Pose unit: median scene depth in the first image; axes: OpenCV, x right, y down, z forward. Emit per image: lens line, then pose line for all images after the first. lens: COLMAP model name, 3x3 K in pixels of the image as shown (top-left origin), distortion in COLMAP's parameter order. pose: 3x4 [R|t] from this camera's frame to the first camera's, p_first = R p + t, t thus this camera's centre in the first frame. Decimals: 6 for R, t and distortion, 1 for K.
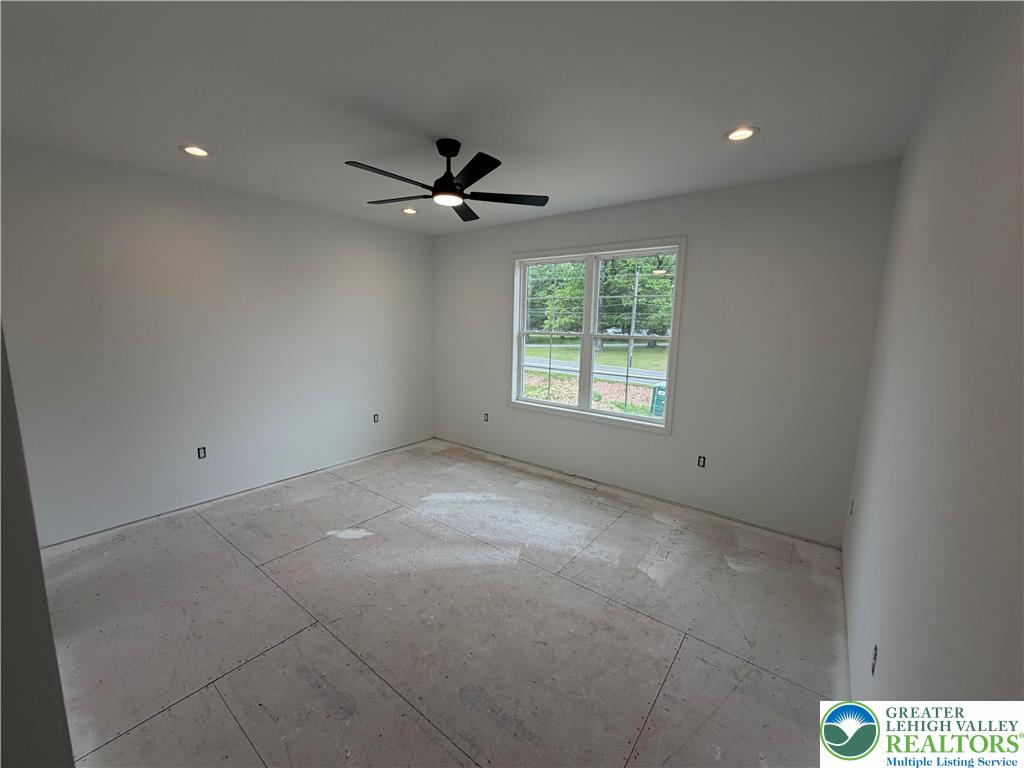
lens RADIAL K [[407.8, 0, 509.5], [0, 407.8, 381.2], [0, 0, 1]] dist [-0.000552, -0.000154]
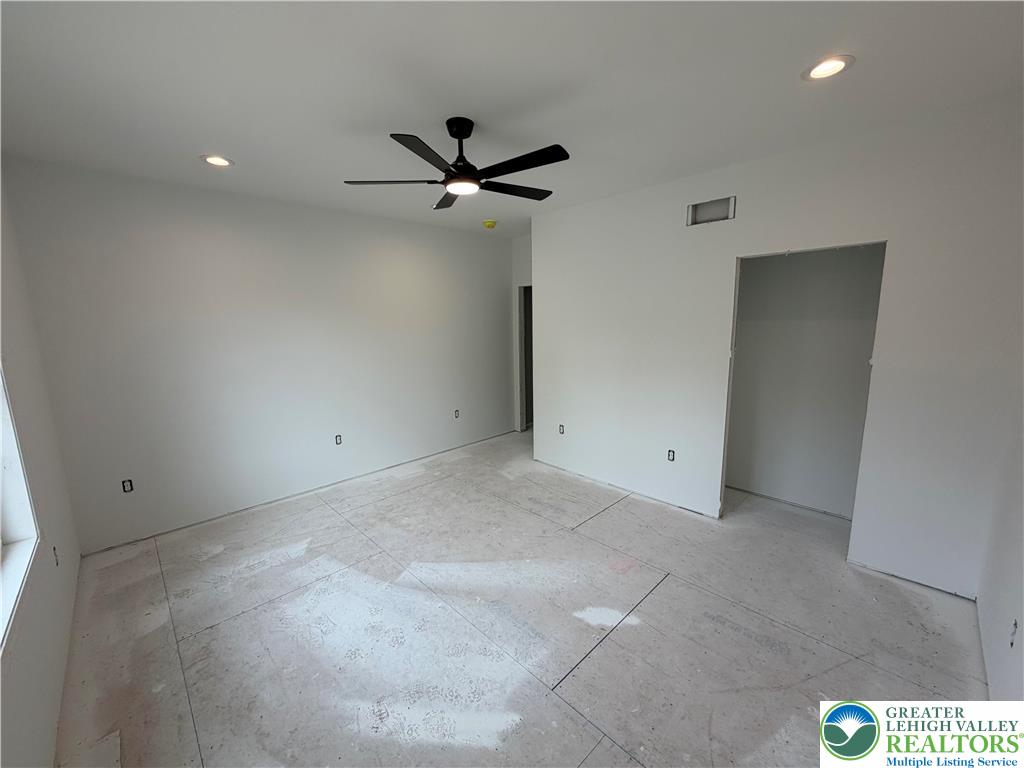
lens RADIAL K [[407.8, 0, 510.1], [0, 407.8, 385.4], [0, 0, 1]] dist [-0.000552, -0.000154]
pose [[-0.990150, -0.026218, 0.137533, -0.275504], [0.018252, 0.949758, 0.312452, -0.221800], [-0.138815, 0.311885, -0.939925, 1.397160]]
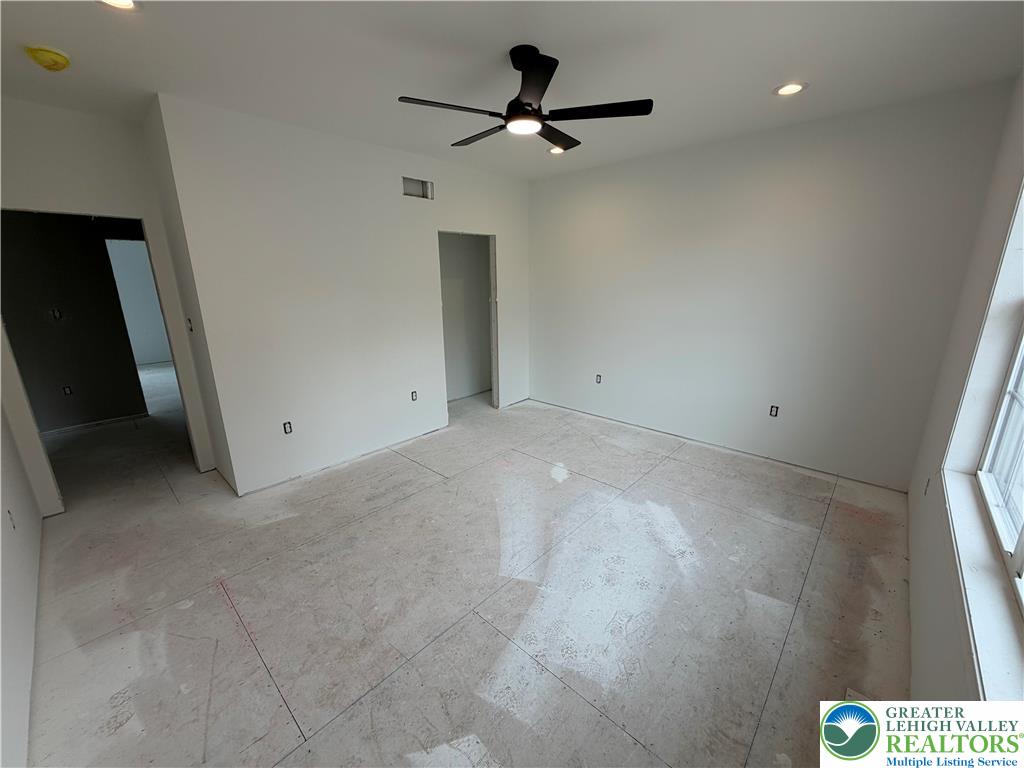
lens RADIAL K [[407.8, 0, 507.9], [0, 407.8, 383.7], [0, 0, 1]] dist [-0.000552, -0.000154]
pose [[-0.095897, 0.236067, -0.966993, 0.563165], [-0.134841, 0.959435, 0.247594, -0.099225], [0.986216, 0.154134, -0.060175, 0.787867]]
